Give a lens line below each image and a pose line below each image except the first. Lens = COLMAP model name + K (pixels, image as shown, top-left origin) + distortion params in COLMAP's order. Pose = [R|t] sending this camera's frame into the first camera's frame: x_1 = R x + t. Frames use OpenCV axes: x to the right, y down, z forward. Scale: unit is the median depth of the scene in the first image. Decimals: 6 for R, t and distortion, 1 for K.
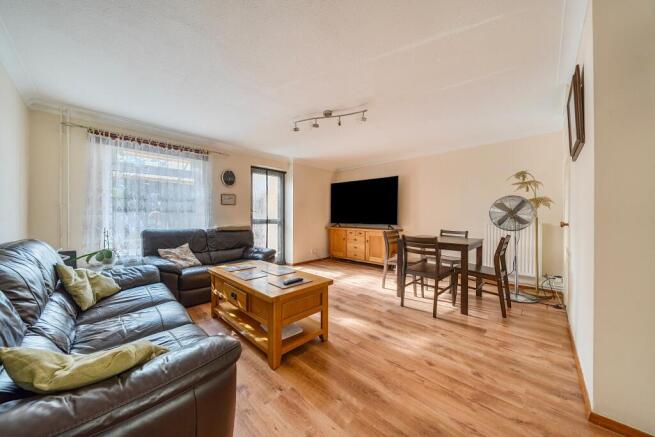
lens RADIAL K [[224.5, 0, 323.6], [0, 224.5, 217.9], [0, 0, 1]] dist [-0.001517, -0.000539]
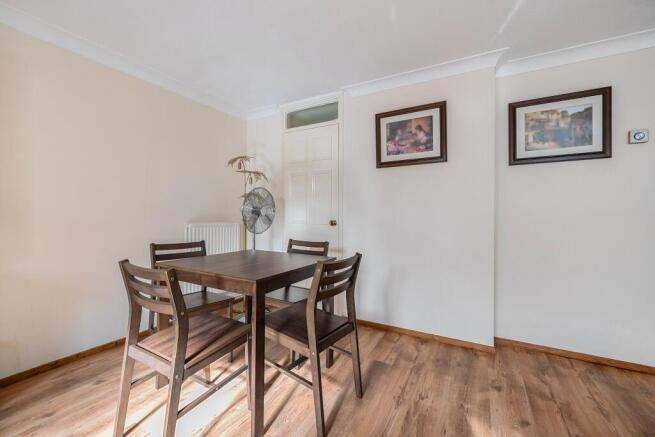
lens RADIAL K [[268.2, 0, 327.2], [0, 268.2, 217.6], [0, 0, 1]] dist [-0.002317, -0.000266]
pose [[-0.257920, 0.005629, 0.966150, -0.087011], [-0.000248, 0.999983, -0.005893, 0.004370], [-0.966166, -0.001759, -0.257914, 0.882895]]
